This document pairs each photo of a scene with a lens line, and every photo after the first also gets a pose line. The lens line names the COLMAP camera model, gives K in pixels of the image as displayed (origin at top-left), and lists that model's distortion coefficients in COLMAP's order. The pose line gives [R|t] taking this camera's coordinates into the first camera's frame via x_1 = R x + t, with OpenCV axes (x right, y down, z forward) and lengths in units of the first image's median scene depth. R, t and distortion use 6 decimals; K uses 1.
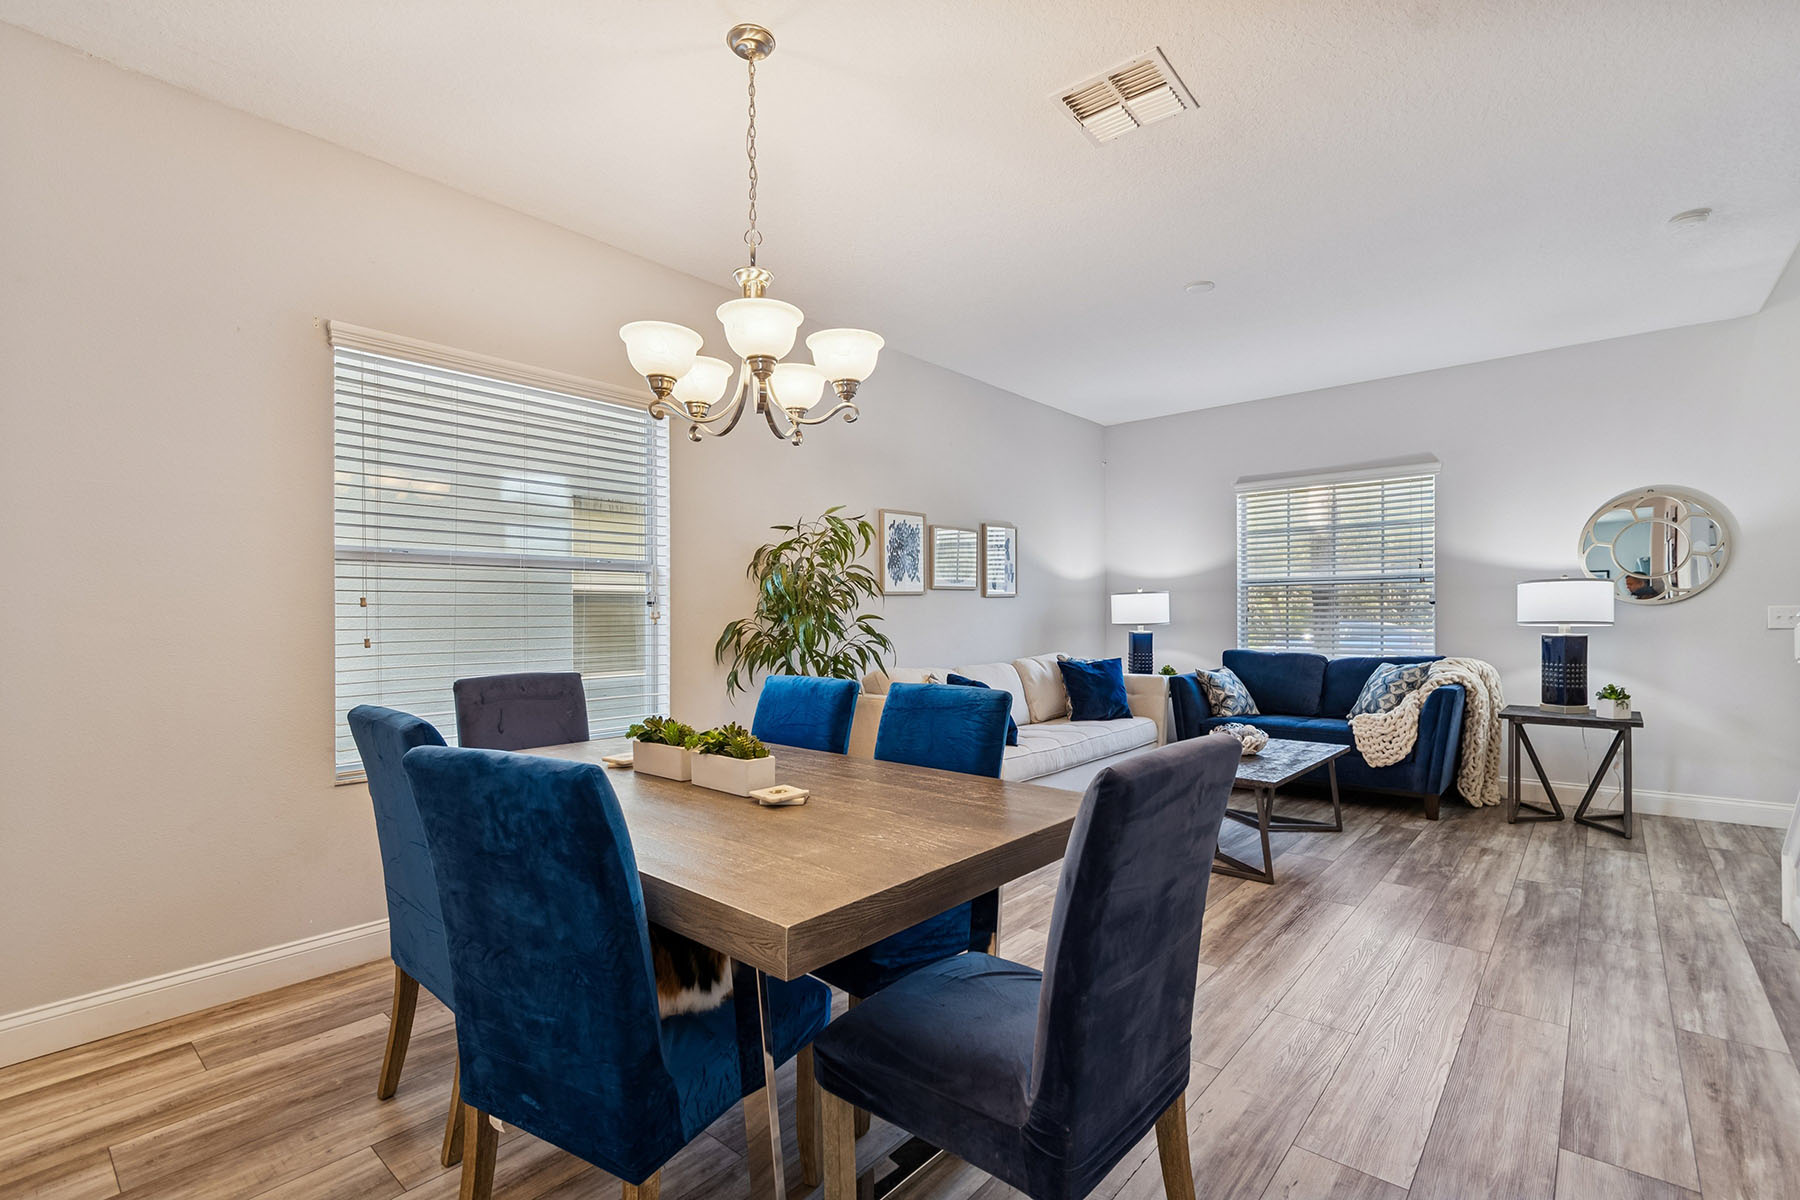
lens RADIAL K [[825.0, 0, 902.8], [0, 825.0, 614.3], [0, 0, 1]] dist [0.005135, -0.003973]
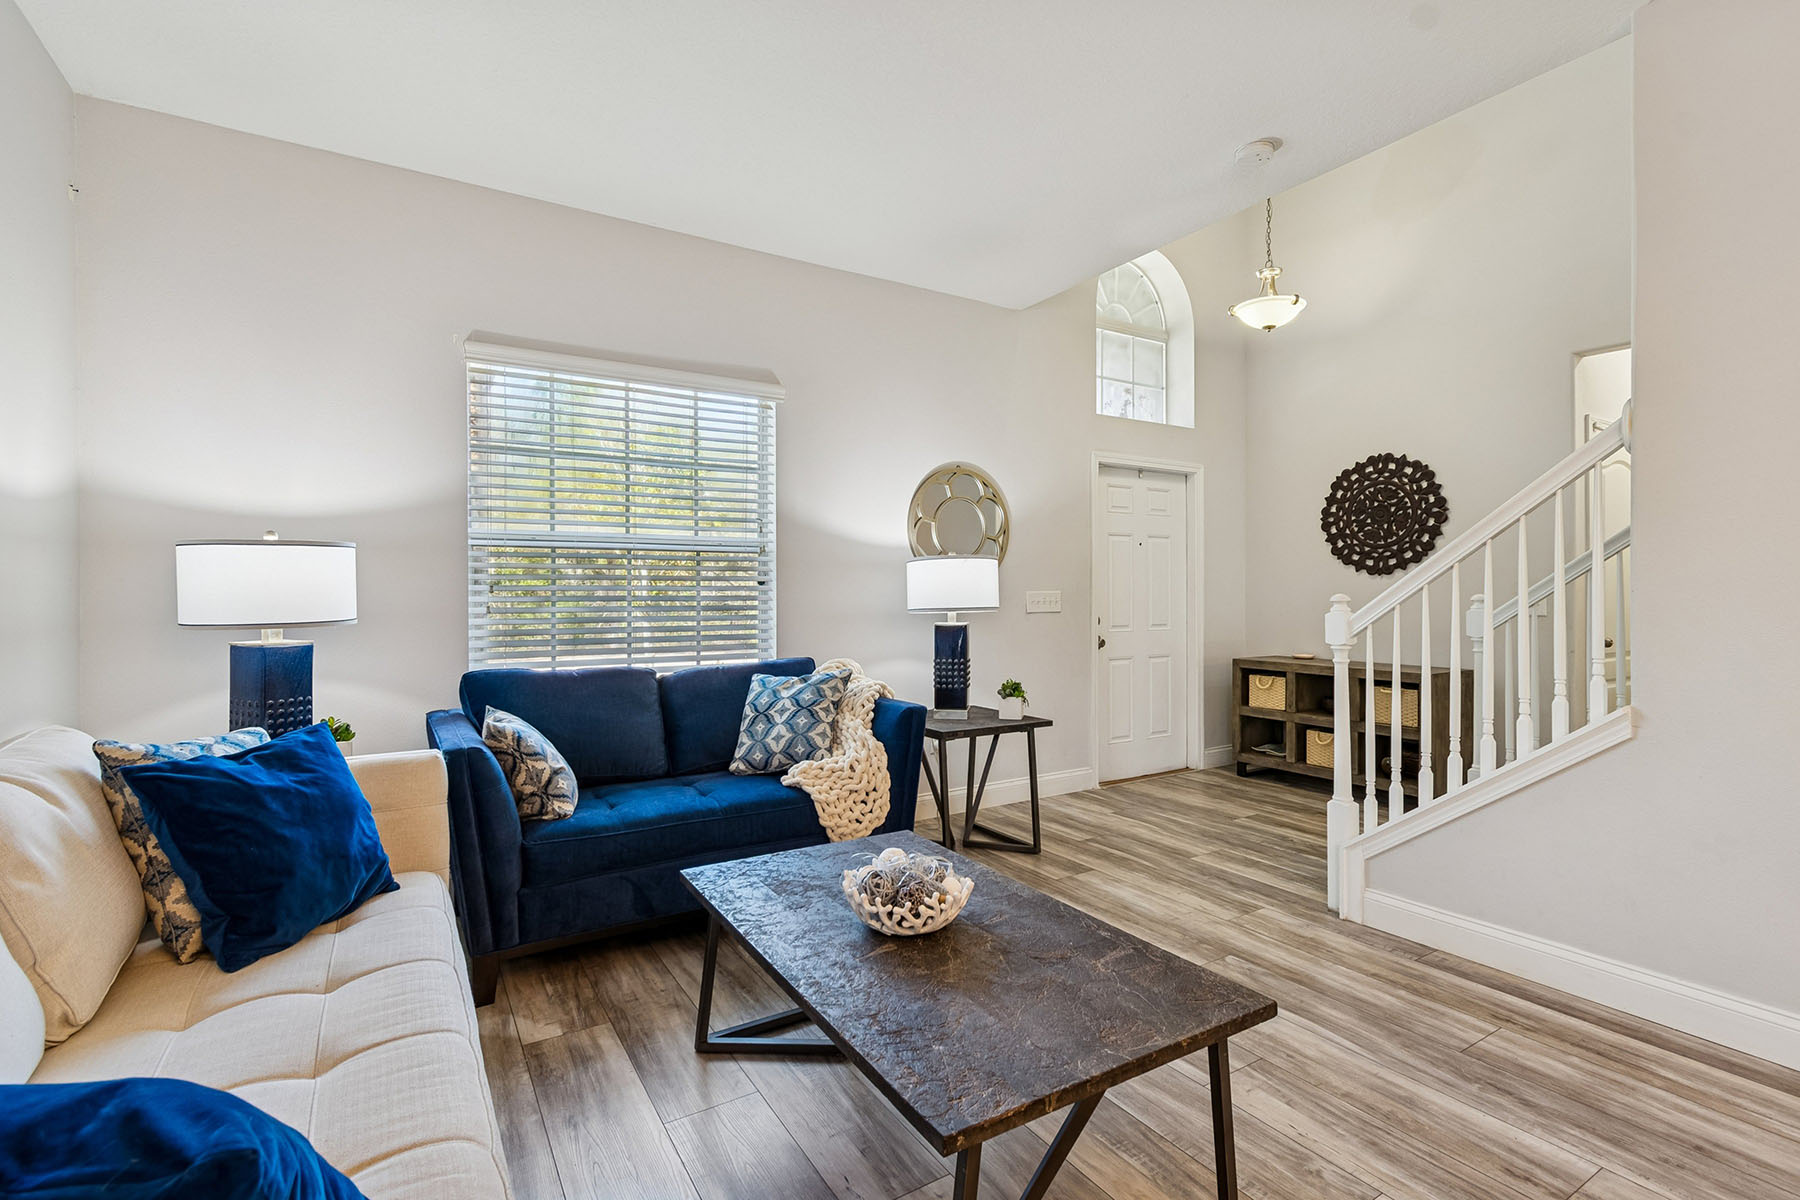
lens RADIAL K [[825.0, 0, 915.2], [0, 825.0, 601.3], [0, 0, 1]] dist [0.005135, -0.003973]
pose [[0.293034, -0.001693, 0.956101, 0.000658], [0.001002, 0.999998, 0.001463, 0.001211], [-0.956102, 0.000529, 0.293035, 0.754289]]
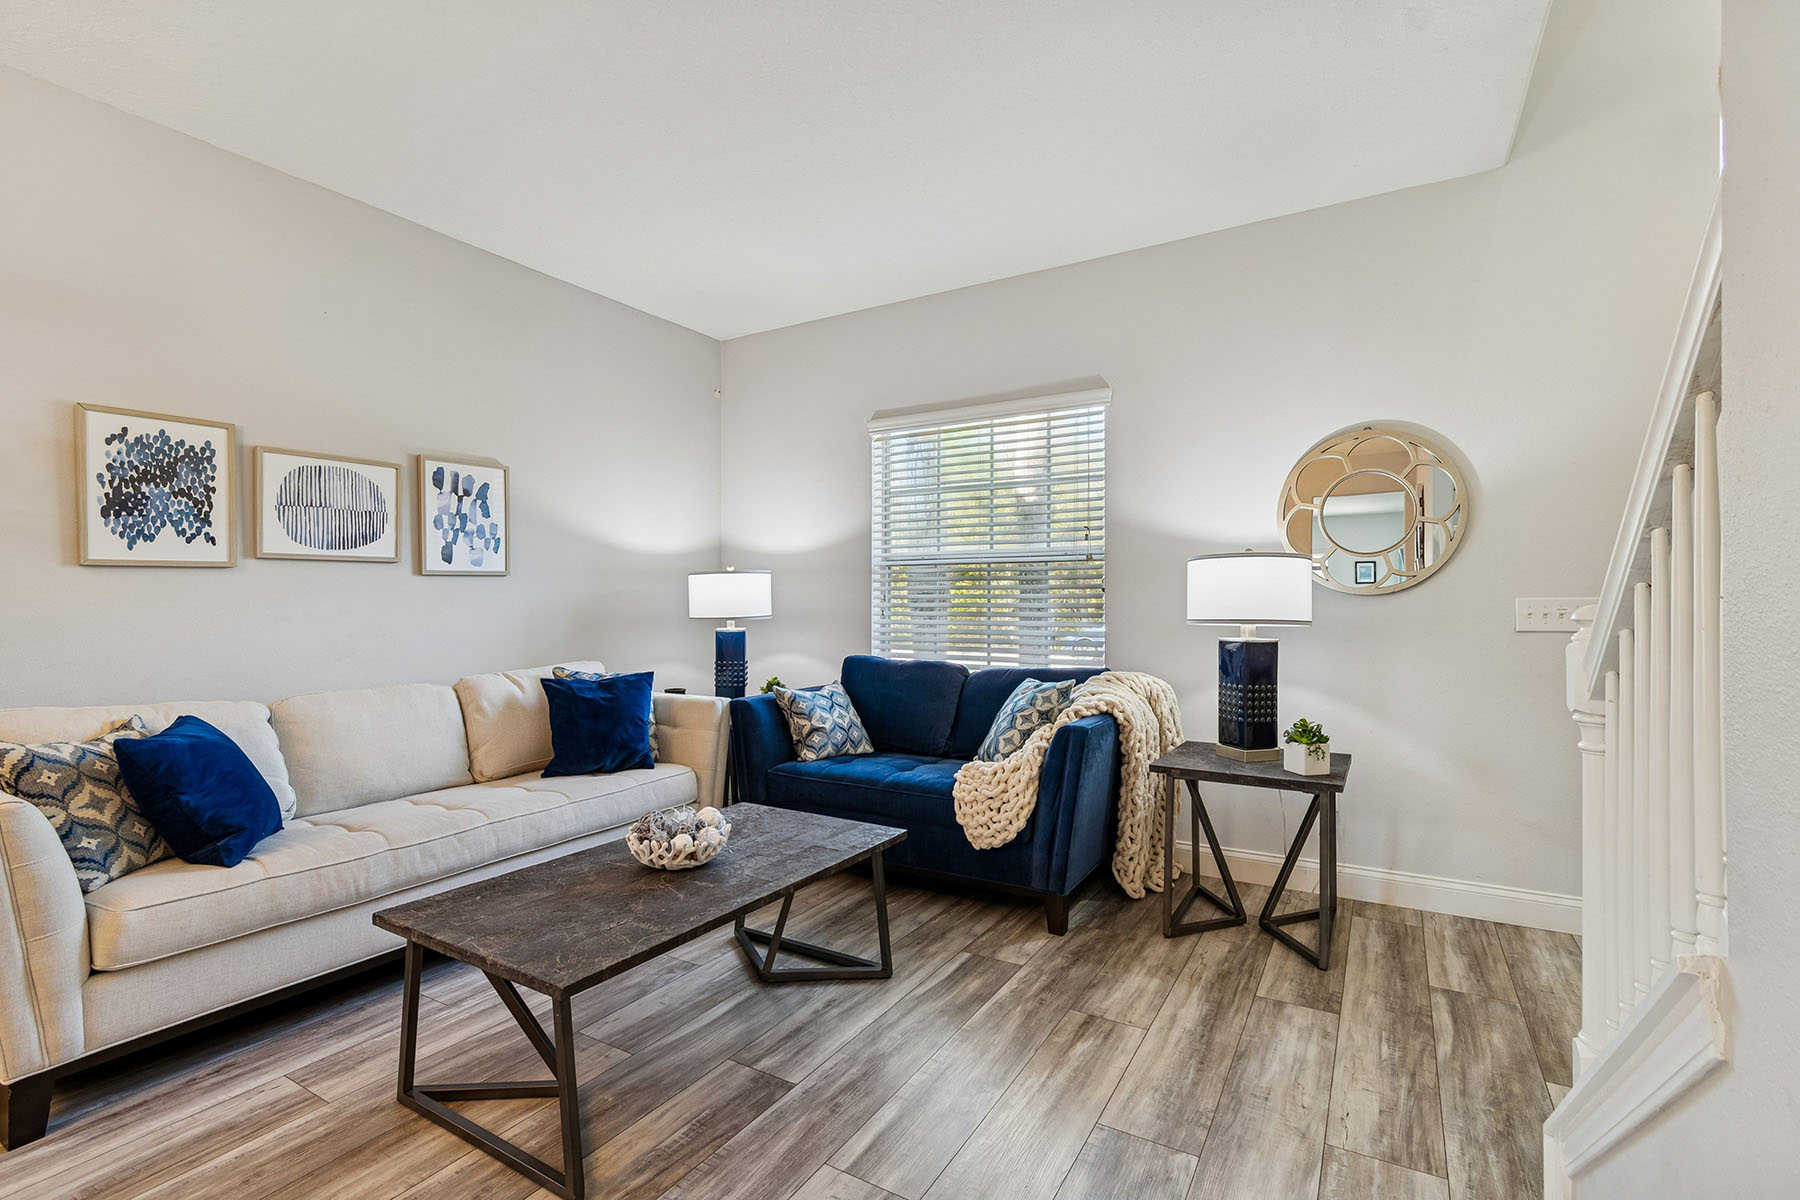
lens RADIAL K [[825.0, 0, 900.0], [0, 825.0, 593.8], [0, 0, 1]] dist [0.005135, -0.003973]
pose [[0.985452, 0.007828, 0.169773, 0.395772], [-0.006433, 0.999941, -0.008762, -0.004148], [-0.169832, 0.007542, 0.985444, 0.379961]]
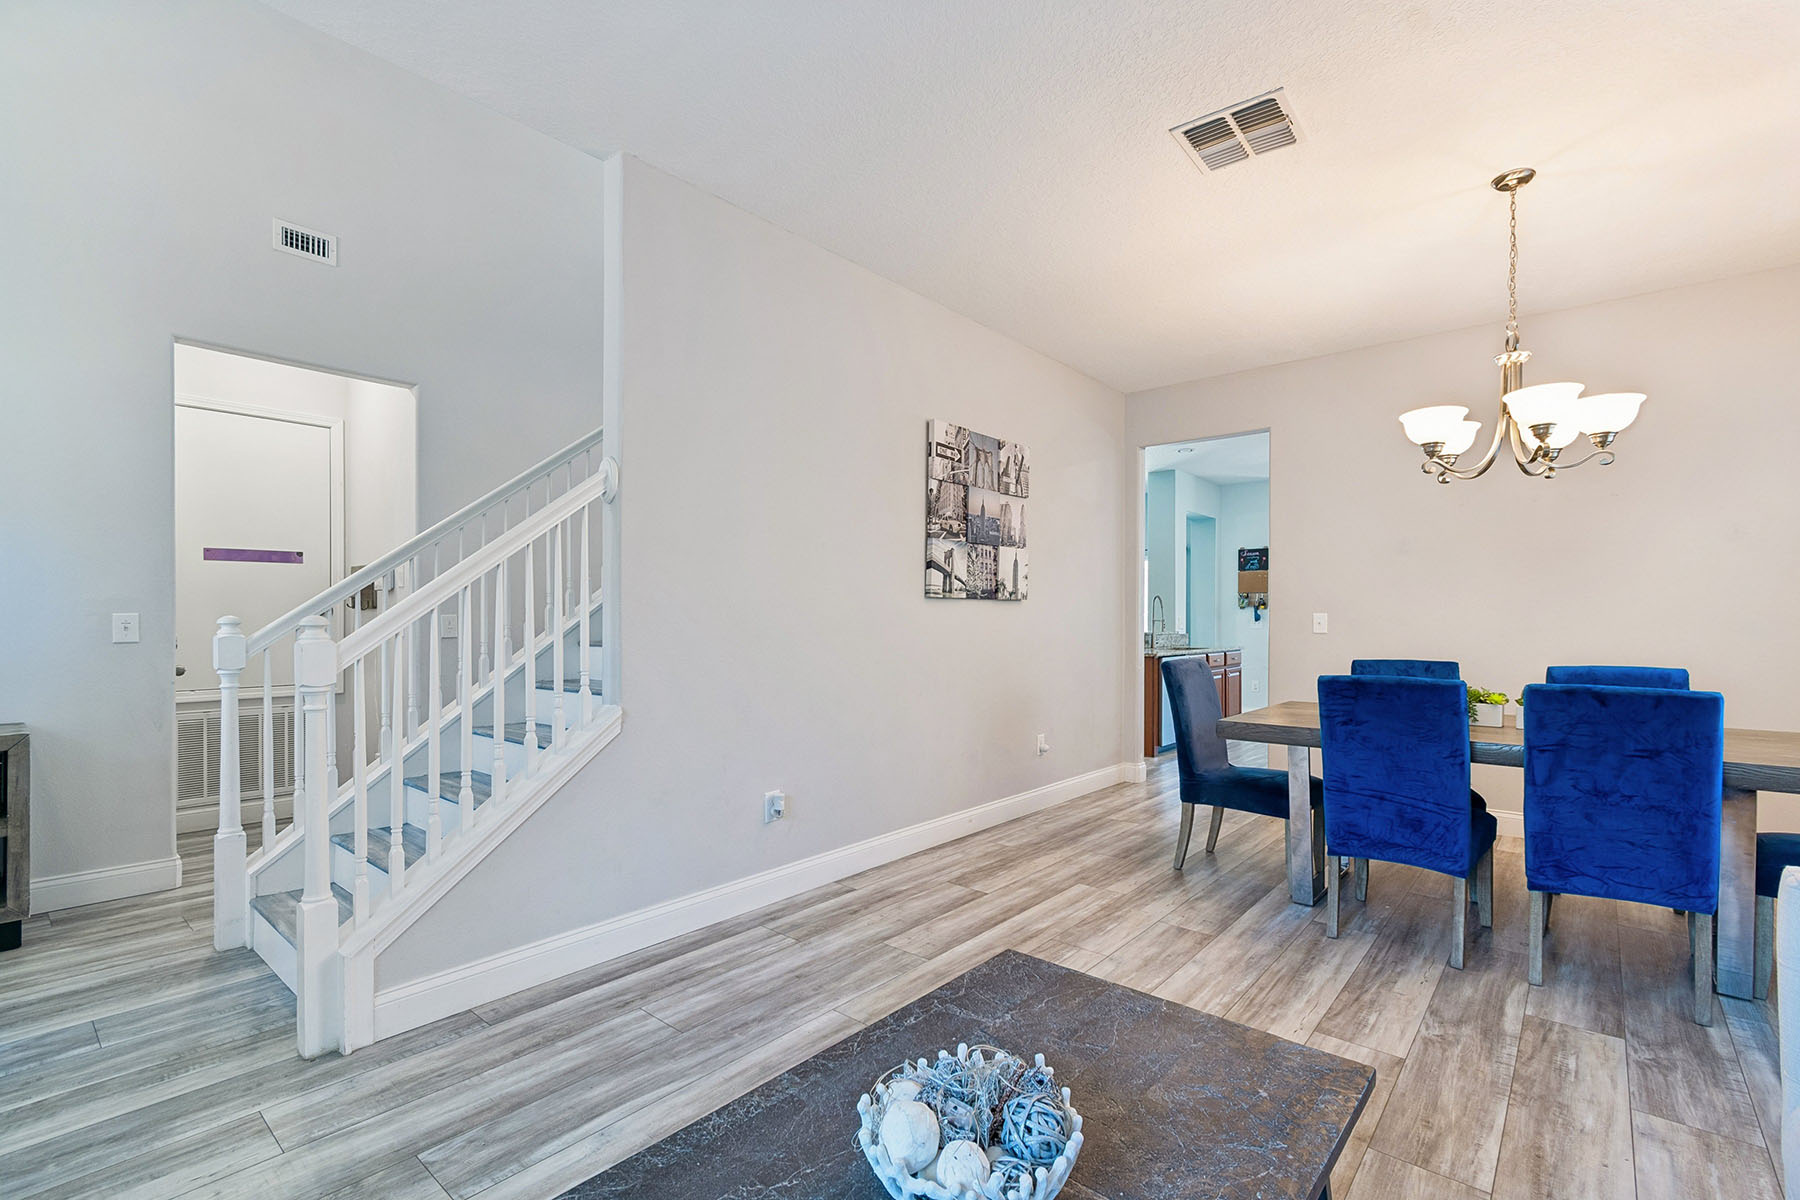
lens RADIAL K [[825.0, 0, 894.9], [0, 825.0, 608.1], [0, 0, 1]] dist [0.005135, -0.003973]
pose [[-0.999943, 0.007108, 0.007972, 0.369418], [0.007080, 0.999969, -0.003534, -0.004071], [-0.007997, -0.003477, -0.999962, 1.083440]]
